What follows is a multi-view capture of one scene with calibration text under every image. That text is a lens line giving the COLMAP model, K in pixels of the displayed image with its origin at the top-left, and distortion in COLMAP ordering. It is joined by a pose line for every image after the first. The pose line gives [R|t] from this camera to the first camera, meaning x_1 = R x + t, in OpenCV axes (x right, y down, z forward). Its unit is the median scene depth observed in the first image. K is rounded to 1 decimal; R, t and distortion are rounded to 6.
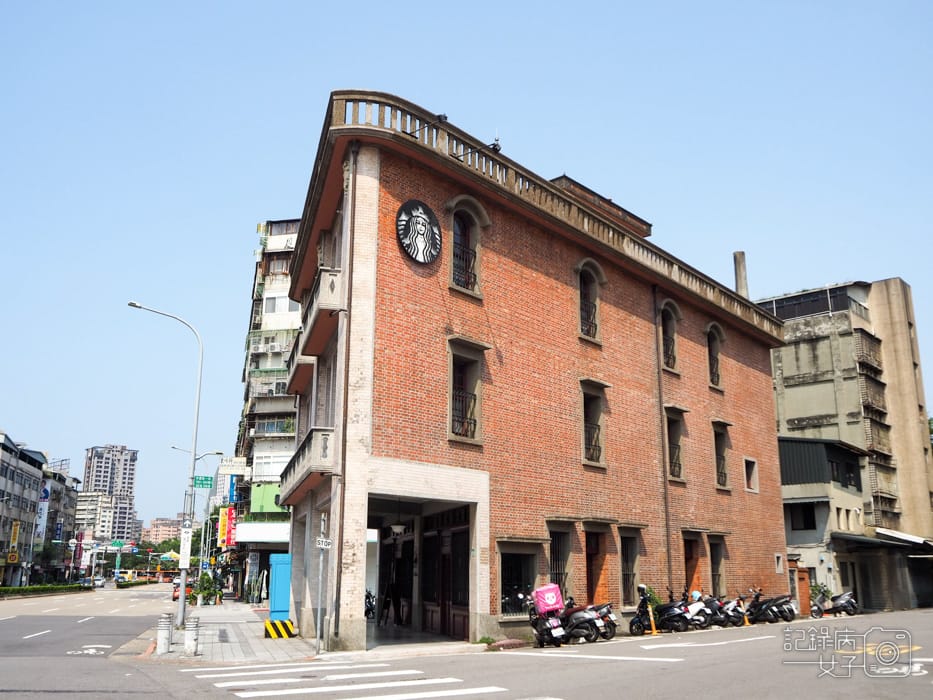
lens RADIAL K [[905.5, 0, 467.0], [0, 905.5, 332.6], [0, 0, 1]] dist [-0.023331, 0.004483]
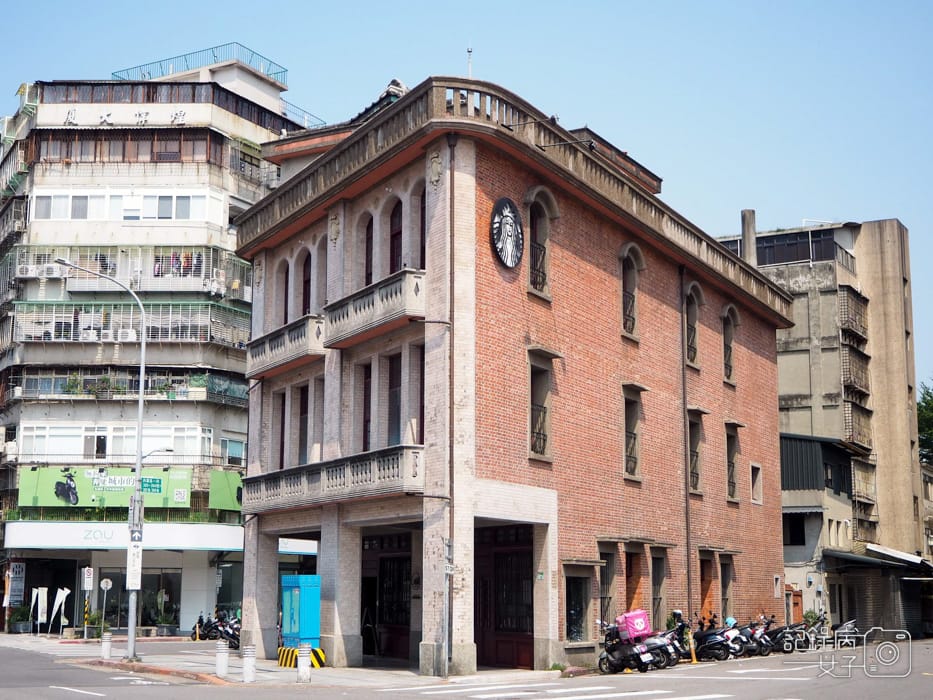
lens RADIAL K [[1393.4, 0, 466.5], [0, 1393.4, 350.0], [0, 0, 1]] dist [0.031717, -0.028261]
pose [[0.981540, 0.037953, 0.187452, -0.247551], [-0.054666, 0.994896, 0.084813, -0.077463], [-0.183277, -0.093495, 0.978605, -0.271649]]
